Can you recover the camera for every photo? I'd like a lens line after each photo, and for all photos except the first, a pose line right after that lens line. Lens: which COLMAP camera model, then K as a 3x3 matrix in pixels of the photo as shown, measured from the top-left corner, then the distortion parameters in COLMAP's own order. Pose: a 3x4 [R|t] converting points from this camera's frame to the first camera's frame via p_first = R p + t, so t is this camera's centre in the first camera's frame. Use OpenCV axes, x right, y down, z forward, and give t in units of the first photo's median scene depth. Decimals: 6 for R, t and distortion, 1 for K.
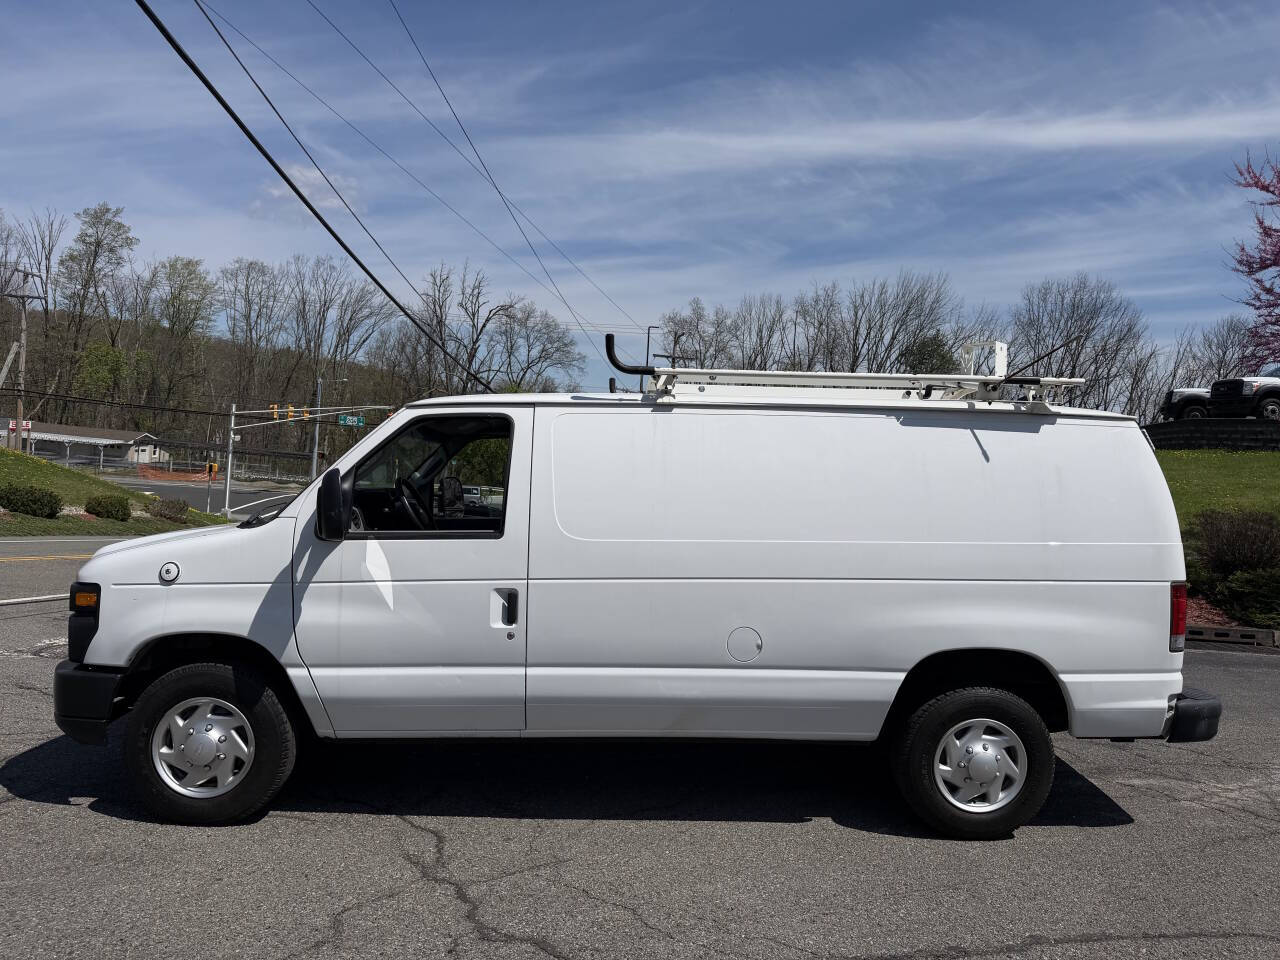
lens RADIAL K [[954.4, 0, 656.5], [0, 954.4, 481.6], [0, 0, 1]] dist [-0.002690, -0.002383]
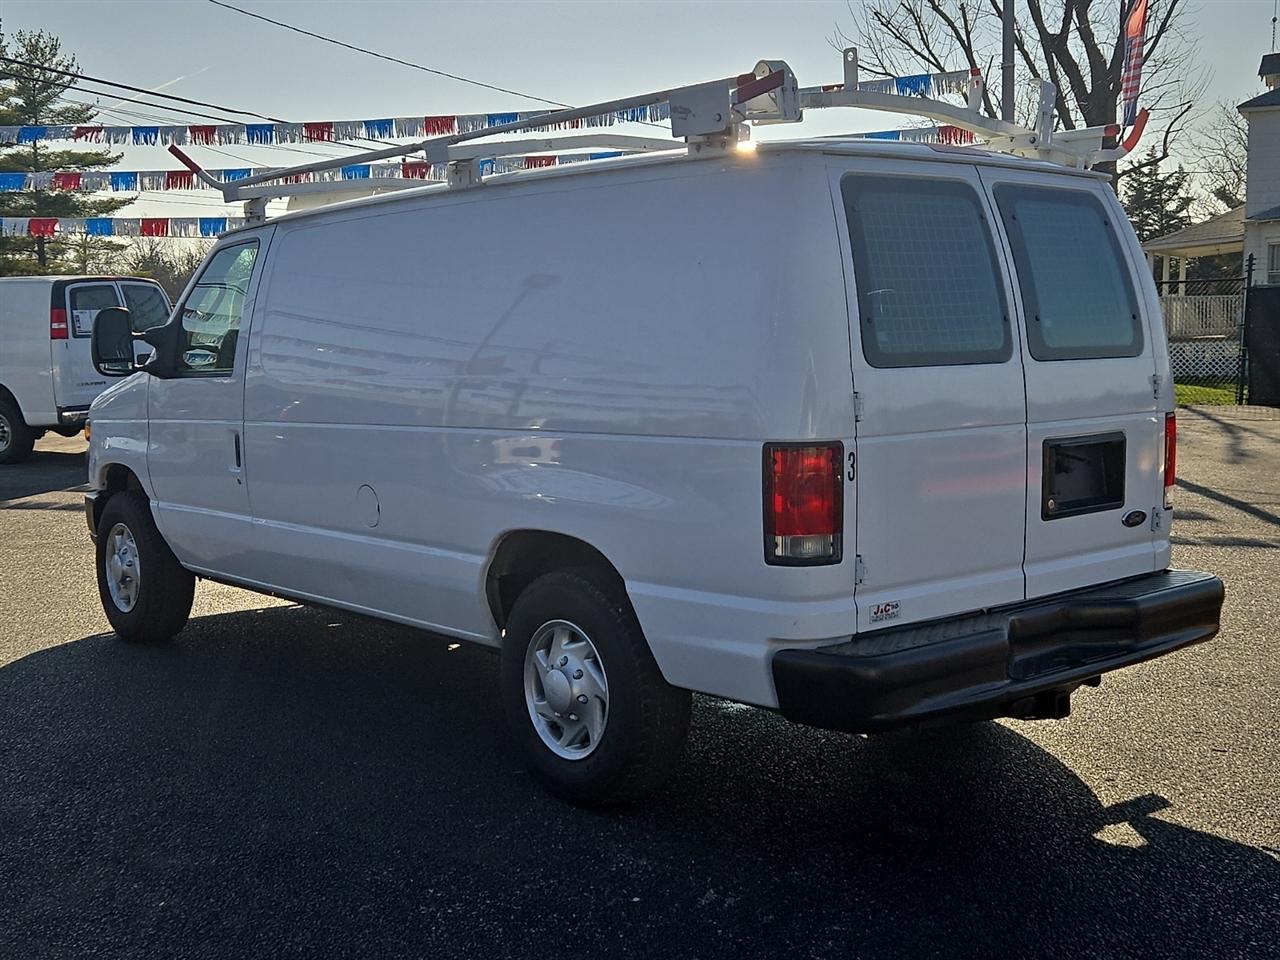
lens RADIAL K [[1544.6, 0, 666.3], [0, 1544.6, 479.8], [0, 0, 1]] dist [-0.006537, 0.031555]
pose [[0.585660, 0.040644, -0.809537, 1.248114], [0.037028, 0.996358, 0.076812, 0.056329], [0.809711, -0.074961, 0.582022, 0.425393]]
